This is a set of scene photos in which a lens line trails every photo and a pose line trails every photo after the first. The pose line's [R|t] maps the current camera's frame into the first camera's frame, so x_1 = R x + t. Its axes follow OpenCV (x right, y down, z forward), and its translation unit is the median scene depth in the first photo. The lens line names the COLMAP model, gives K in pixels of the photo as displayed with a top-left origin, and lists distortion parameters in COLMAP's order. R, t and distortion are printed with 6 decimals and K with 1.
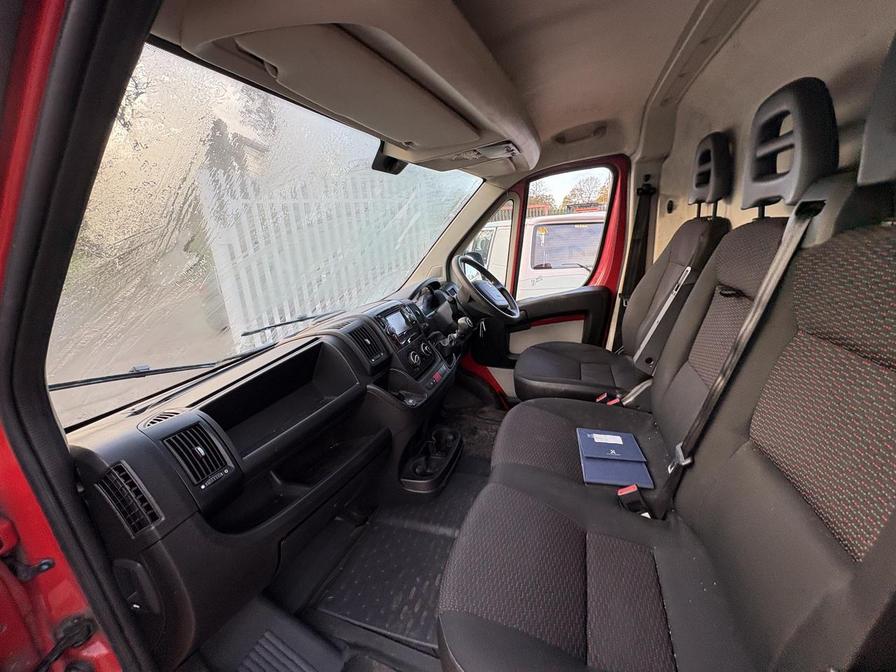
lens RADIAL K [[355.4, 0, 448.0], [0, 355.4, 336.0], [0, 0, 1]] dist [0.000474, 0.000114]
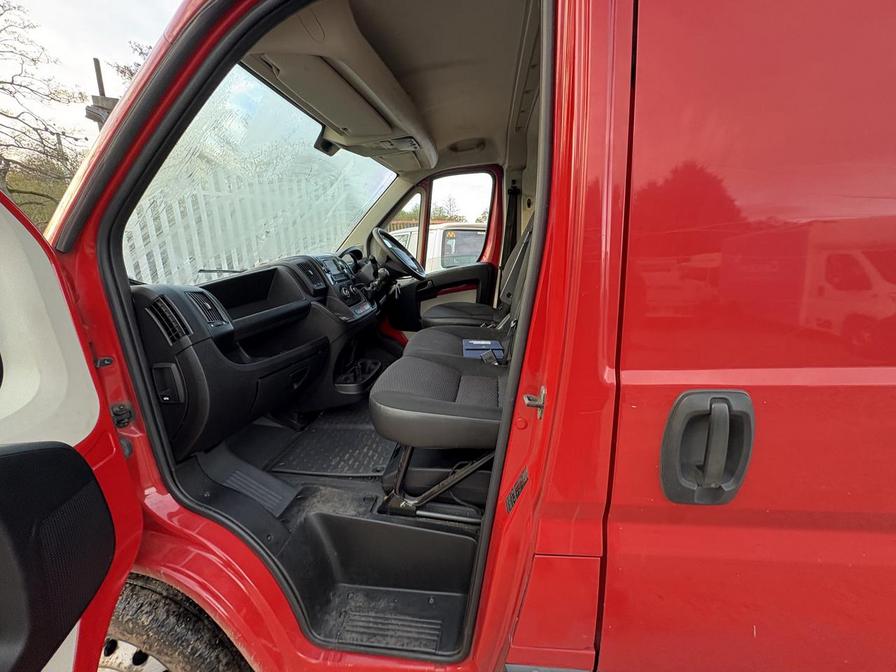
lens RADIAL K [[355.4, 0, 448.0], [0, 355.4, 336.0], [0, 0, 1]] dist [0.000474, 0.000114]
pose [[0.973735, -0.009251, 0.227495, -0.021284], [0.018878, 0.999014, -0.040180, 0.248117], [-0.226899, 0.043420, 0.972950, -0.325525]]
